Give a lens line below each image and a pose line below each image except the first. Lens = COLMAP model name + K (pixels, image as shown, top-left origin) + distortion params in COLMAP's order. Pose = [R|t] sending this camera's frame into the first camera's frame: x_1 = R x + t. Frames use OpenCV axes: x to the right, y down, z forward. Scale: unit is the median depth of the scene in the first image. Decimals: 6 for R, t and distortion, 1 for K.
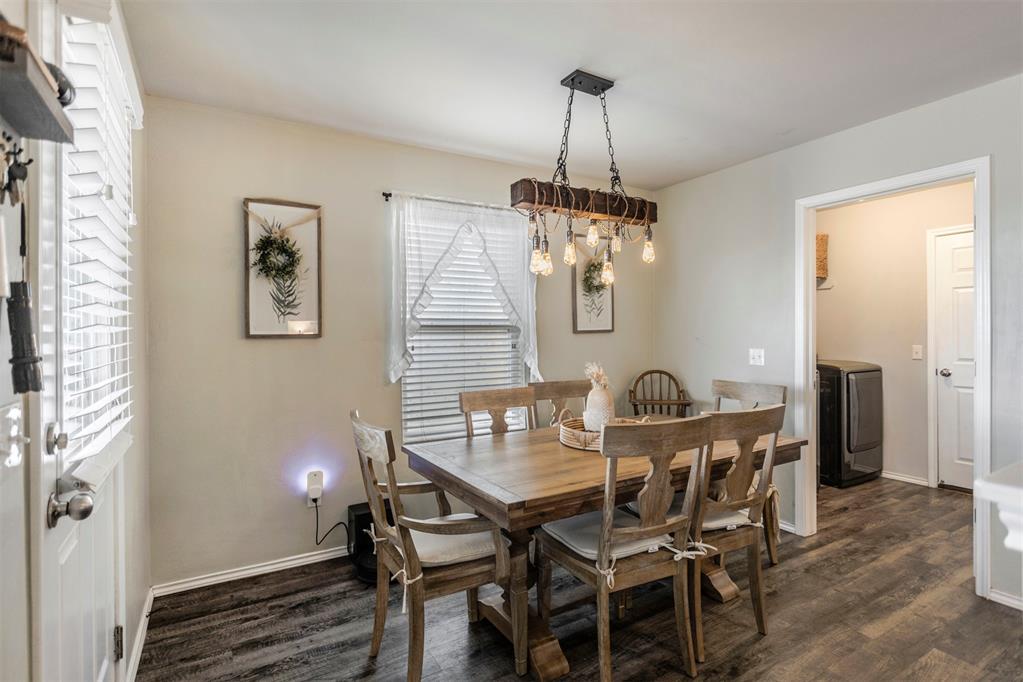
lens RADIAL K [[506.0, 0, 511.5], [0, 506.0, 341.0], [0, 0, 1]] dist [-0.001310, -0.000065]
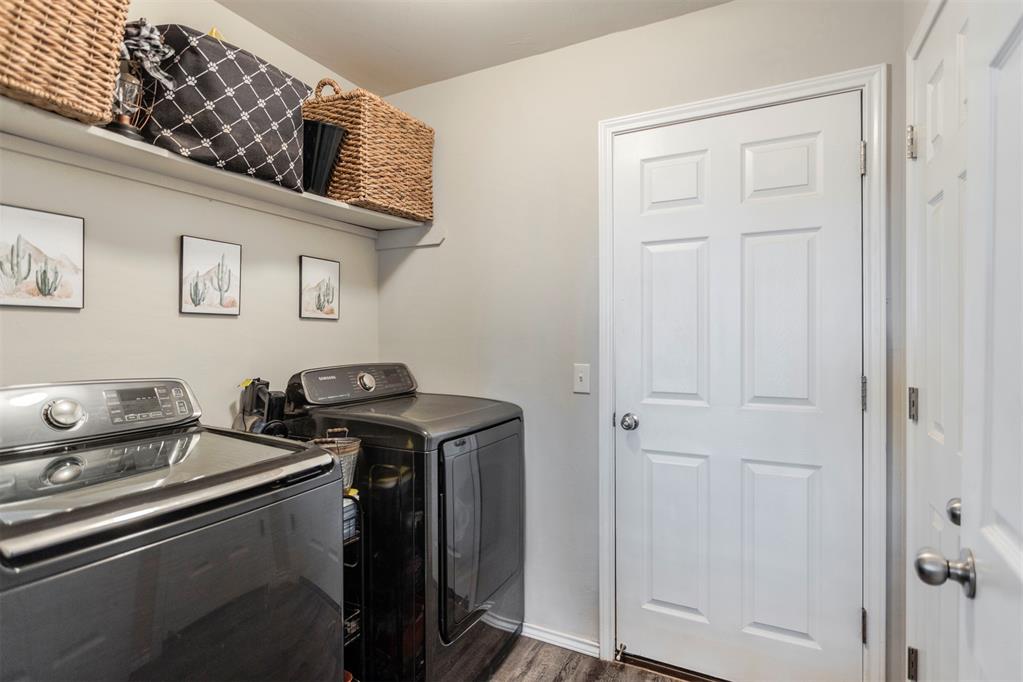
lens RADIAL K [[506.0, 0, 511.5], [0, 506.0, 341.0], [0, 0, 1]] dist [-0.001310, -0.000065]
pose [[0.848991, 0.003484, 0.528395, 0.504127], [-0.001618, 0.999991, -0.003994, -0.011055], [-0.528404, 0.002536, 0.848989, 0.643145]]
